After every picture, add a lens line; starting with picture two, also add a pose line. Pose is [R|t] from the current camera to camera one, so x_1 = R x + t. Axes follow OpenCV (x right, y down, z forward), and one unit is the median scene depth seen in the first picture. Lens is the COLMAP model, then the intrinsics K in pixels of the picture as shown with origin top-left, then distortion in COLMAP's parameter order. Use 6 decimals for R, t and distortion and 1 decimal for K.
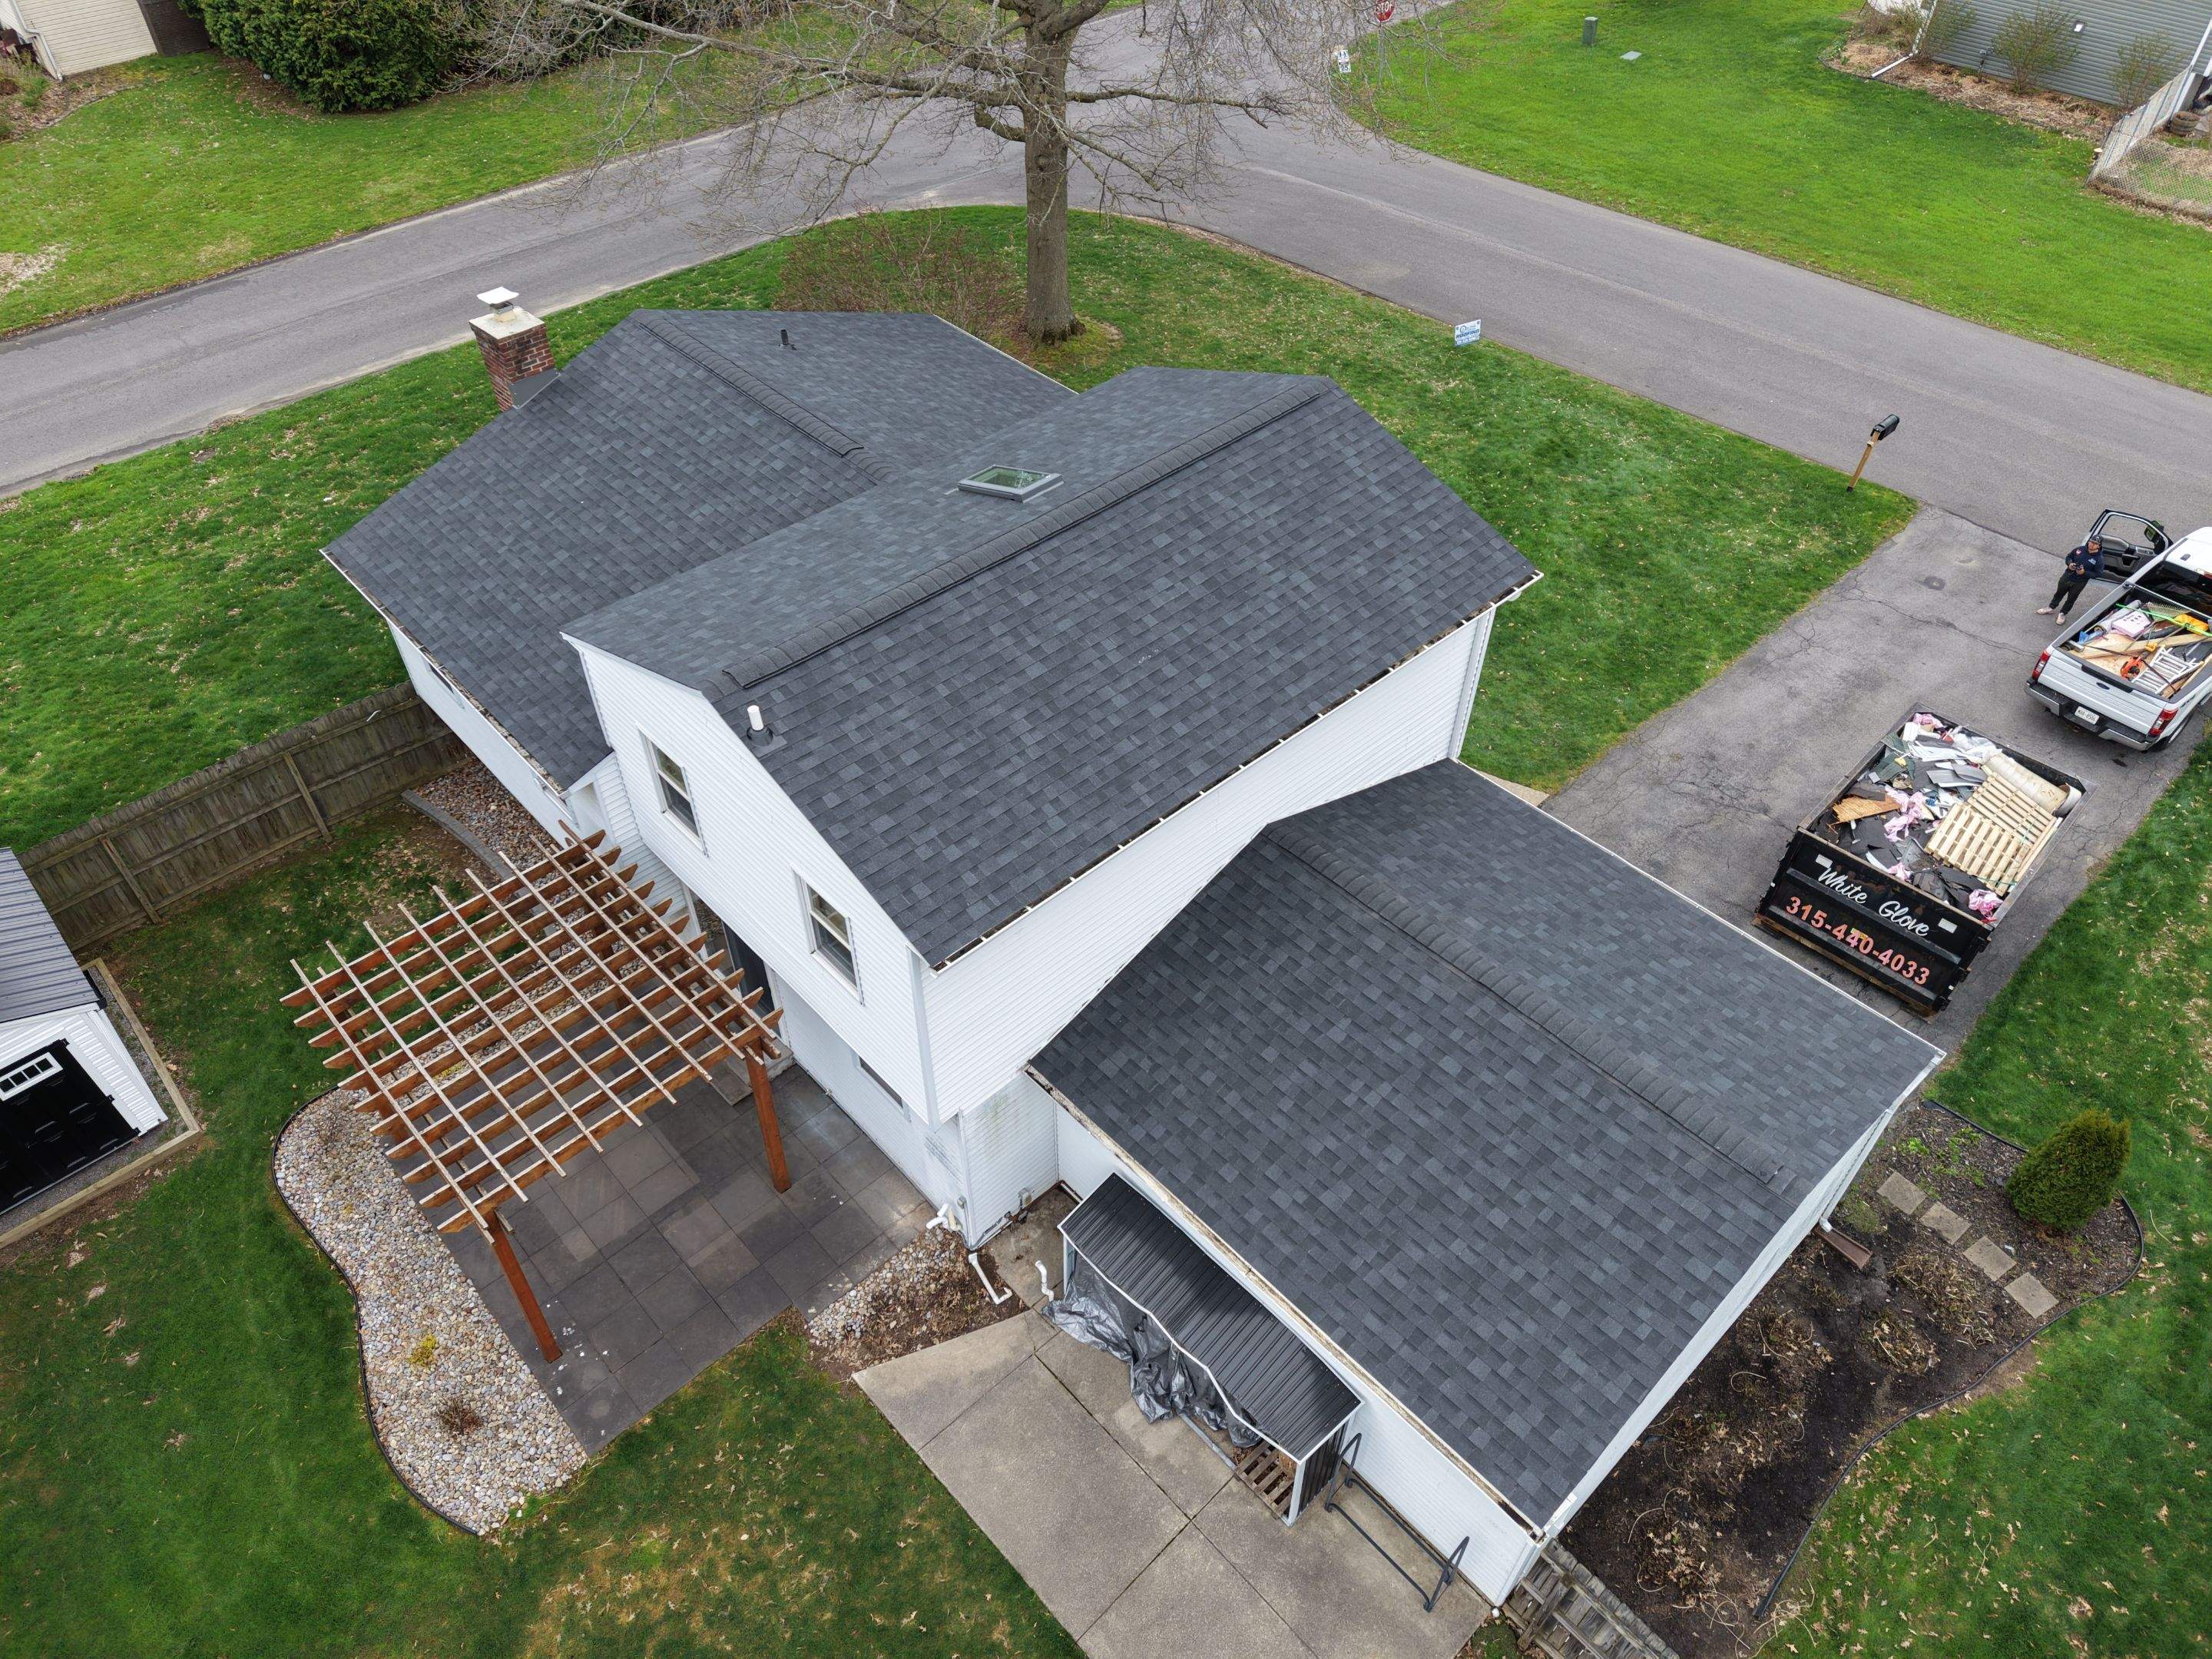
lens RADIAL K [[1473.4, 0, 1101.4], [0, 1473.4, 832.6], [0, 0, 1]] dist [0.035942, -0.036759]
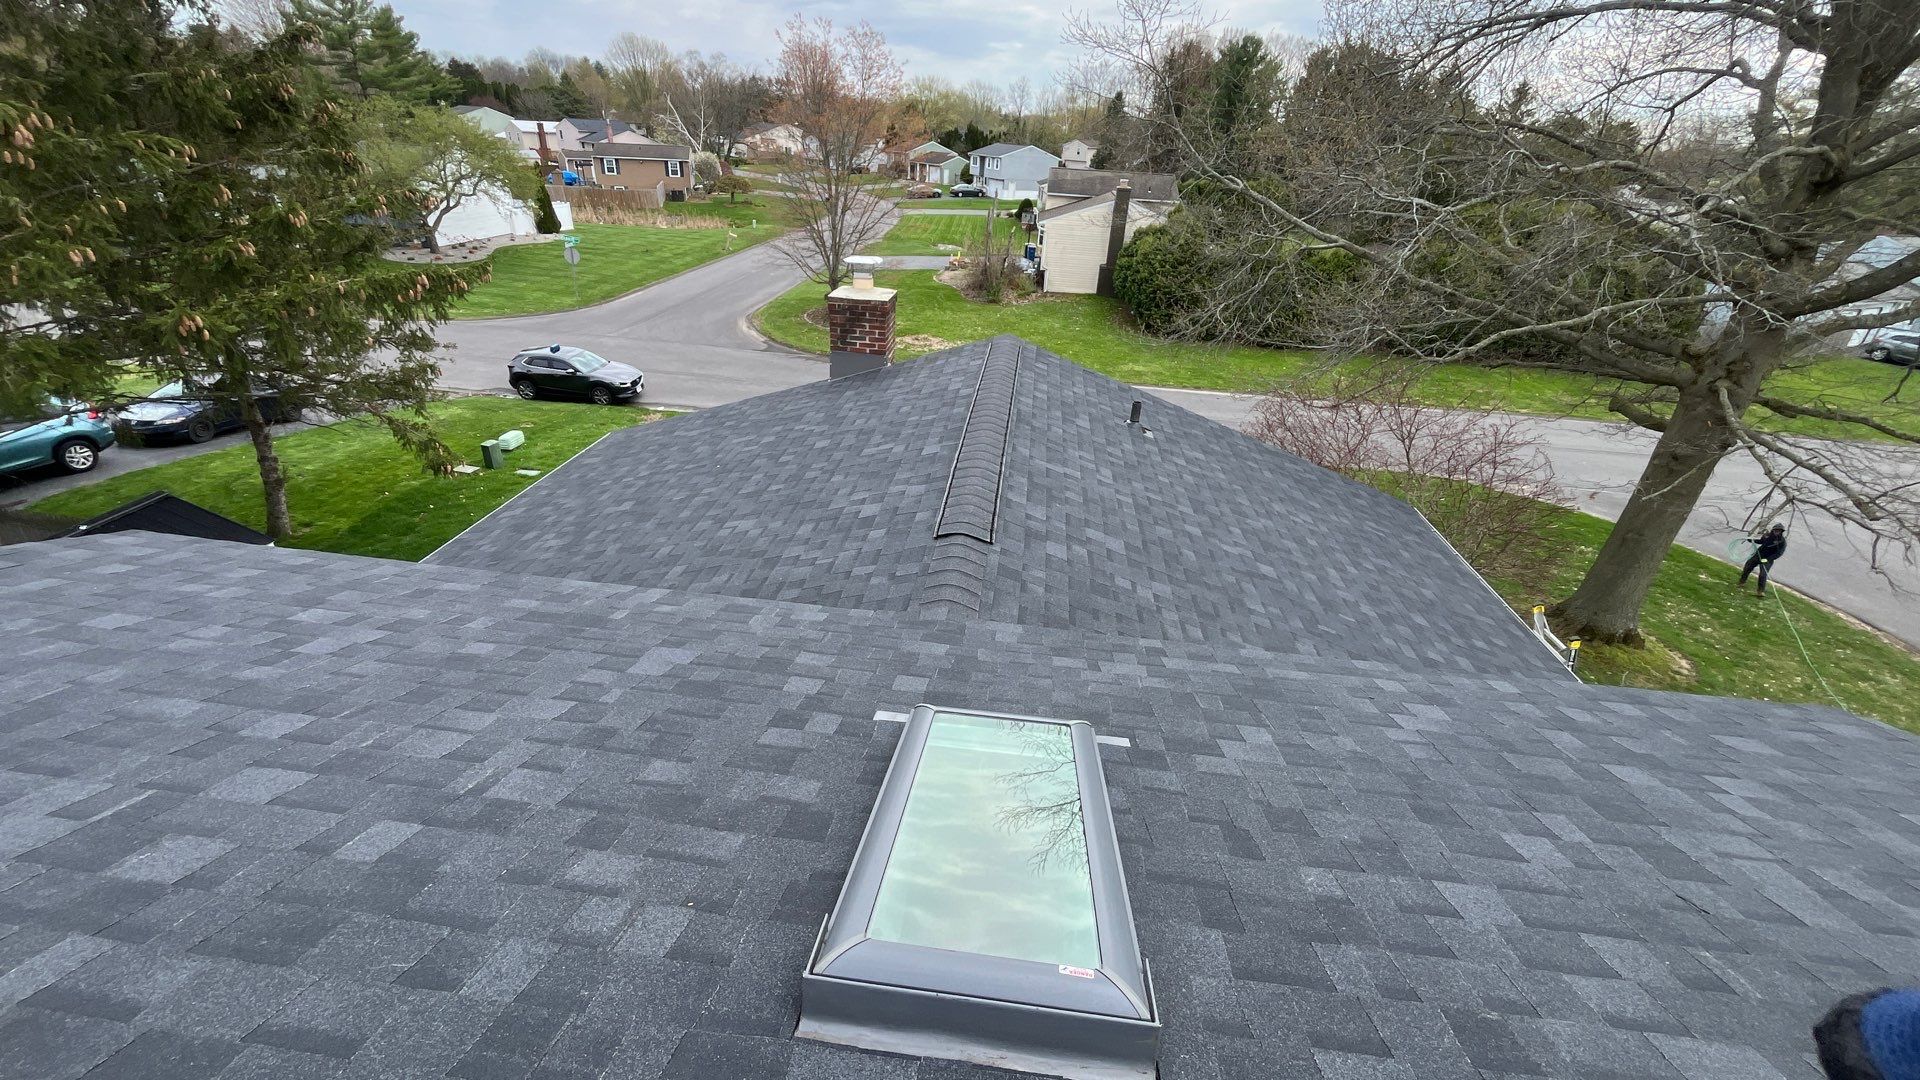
lens RADIAL K [[772.9, 0, 952.2], [0, 772.9, 541.8], [0, 0, 1]] dist [-0.003073, -0.000252]
pose [[0.652259, 0.387009, -0.651753, -0.007936], [-0.567430, 0.819396, -0.081316, -0.220103], [0.502574, 0.422863, 0.754060, 0.759811]]
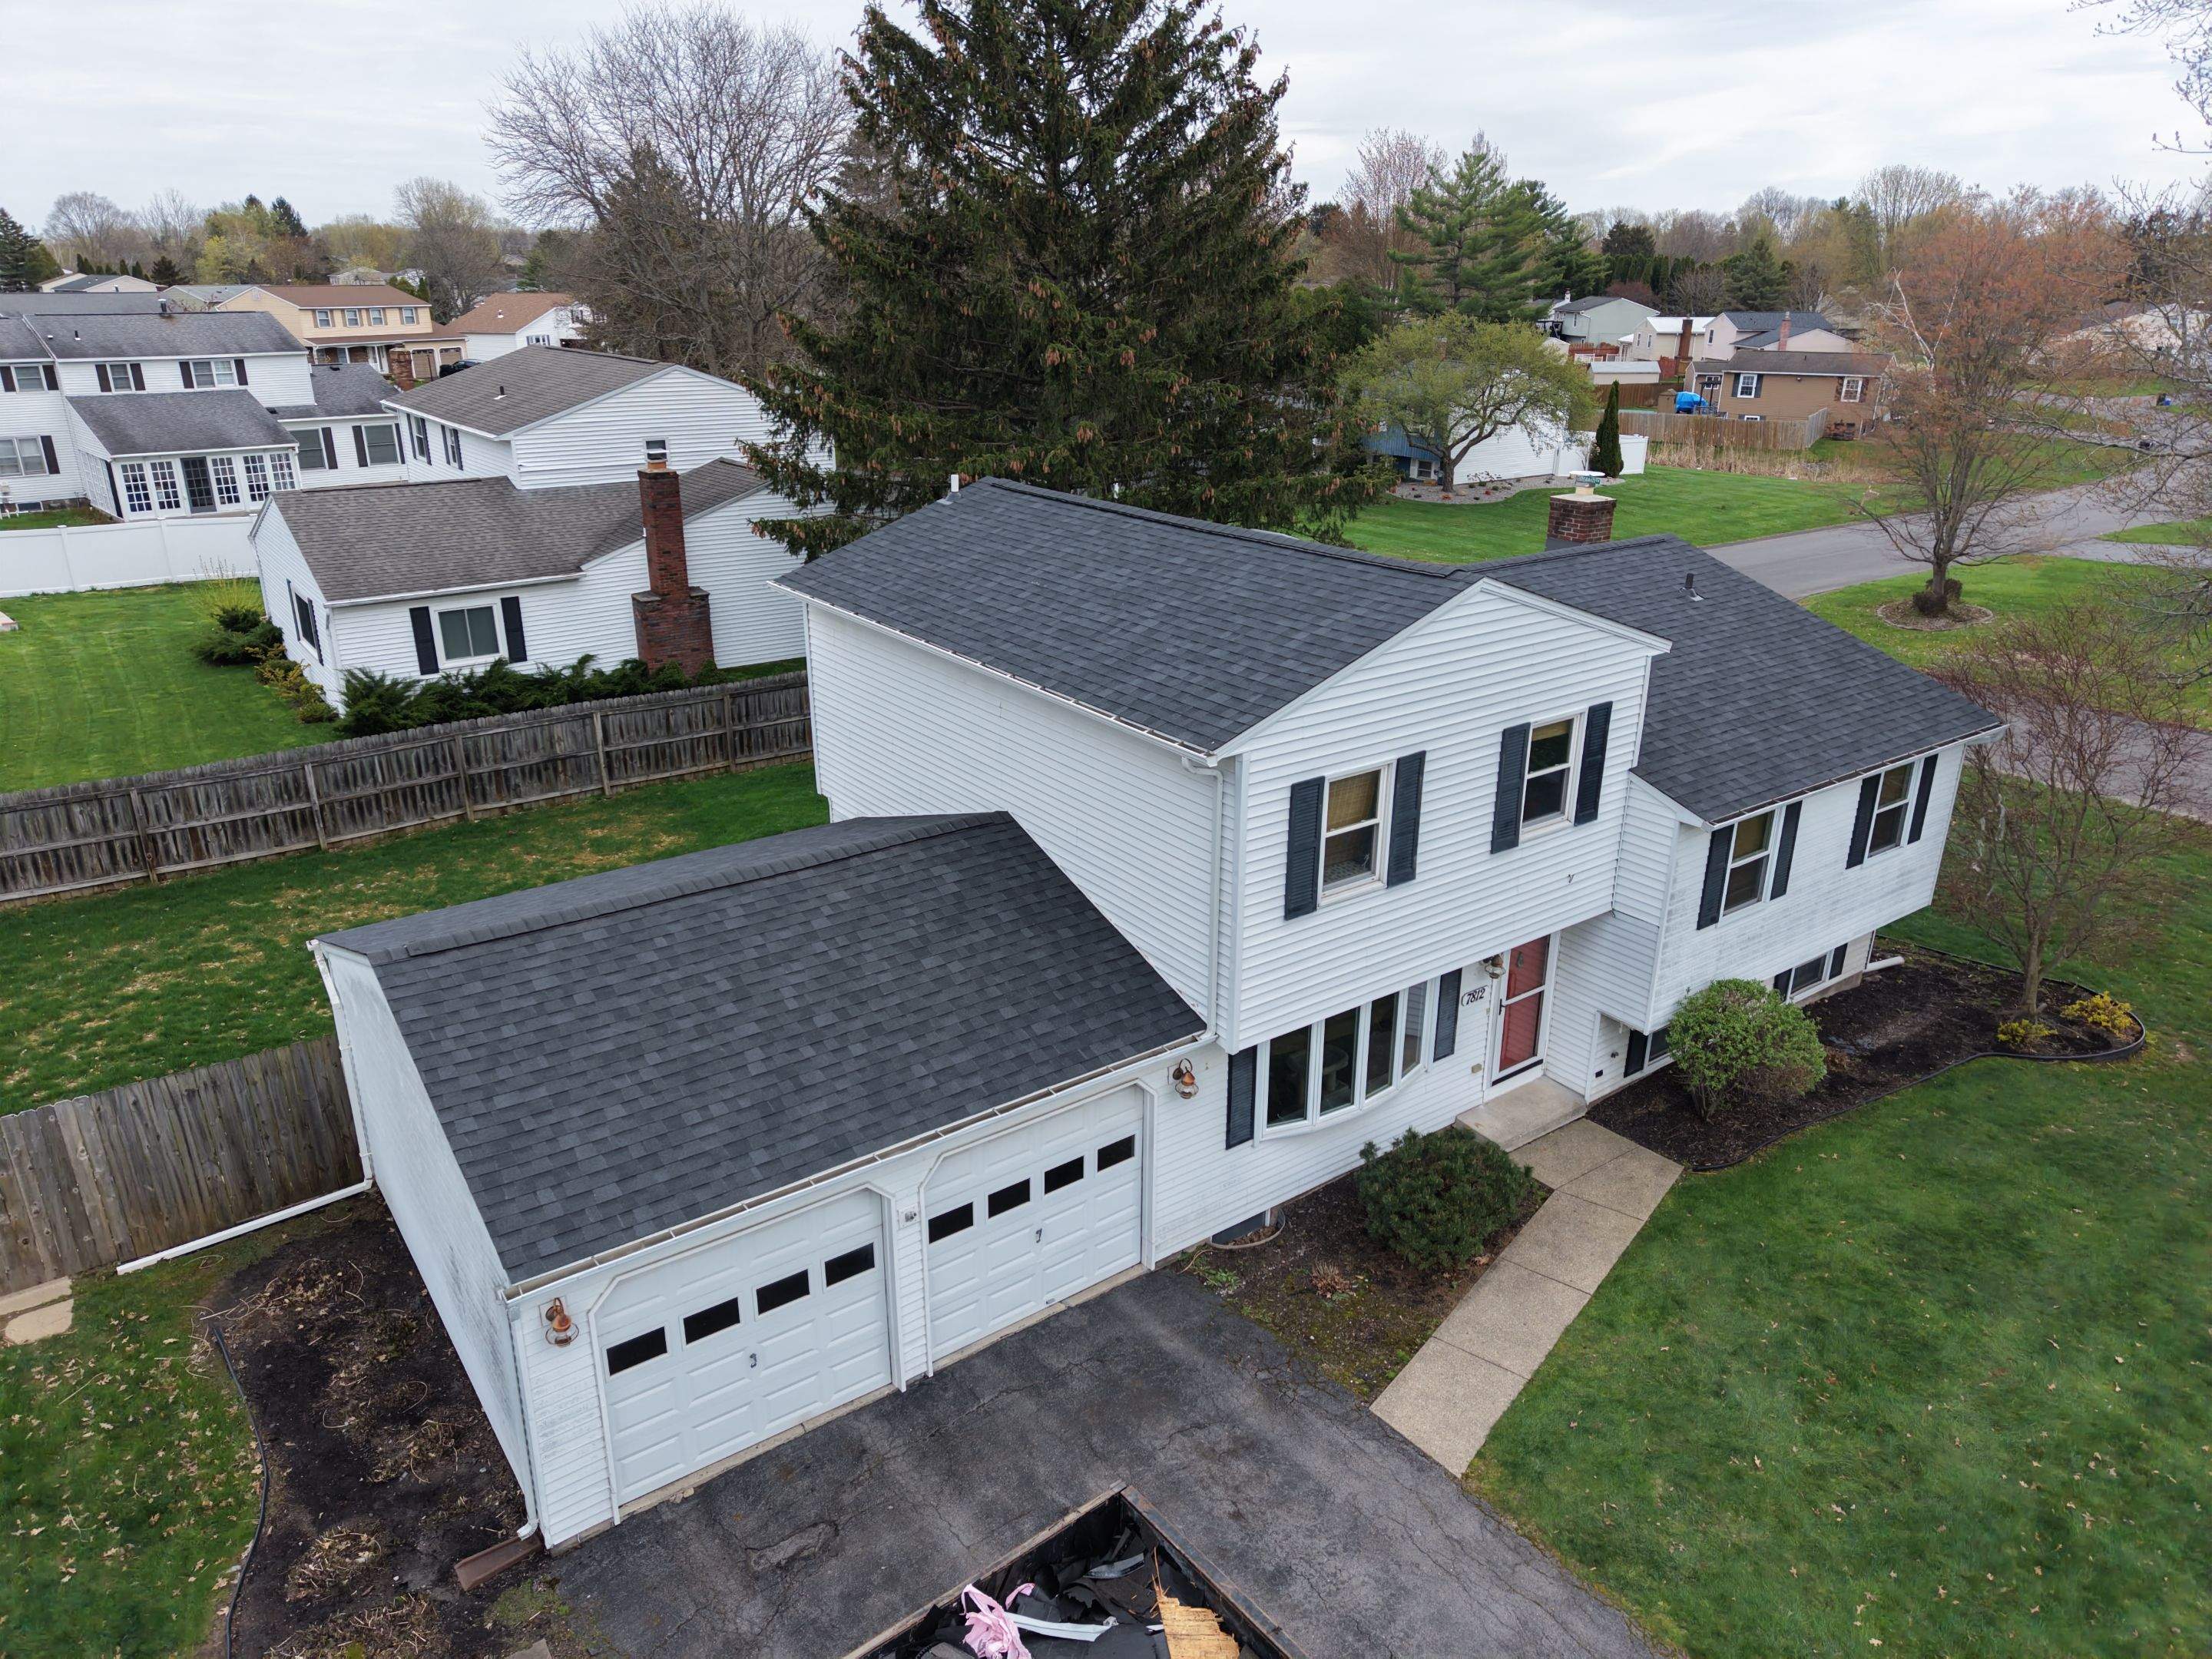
lens RADIAL K [[1473.4, 0, 1108.5], [0, 1473.4, 825.1], [0, 0, 1]] dist [0.035942, -0.036759]
pose [[-0.112264, 0.346238, -0.931405, 0.846559], [-0.702810, 0.634963, 0.320750, -0.299644], [0.702464, 0.690609, 0.172056, 0.730400]]
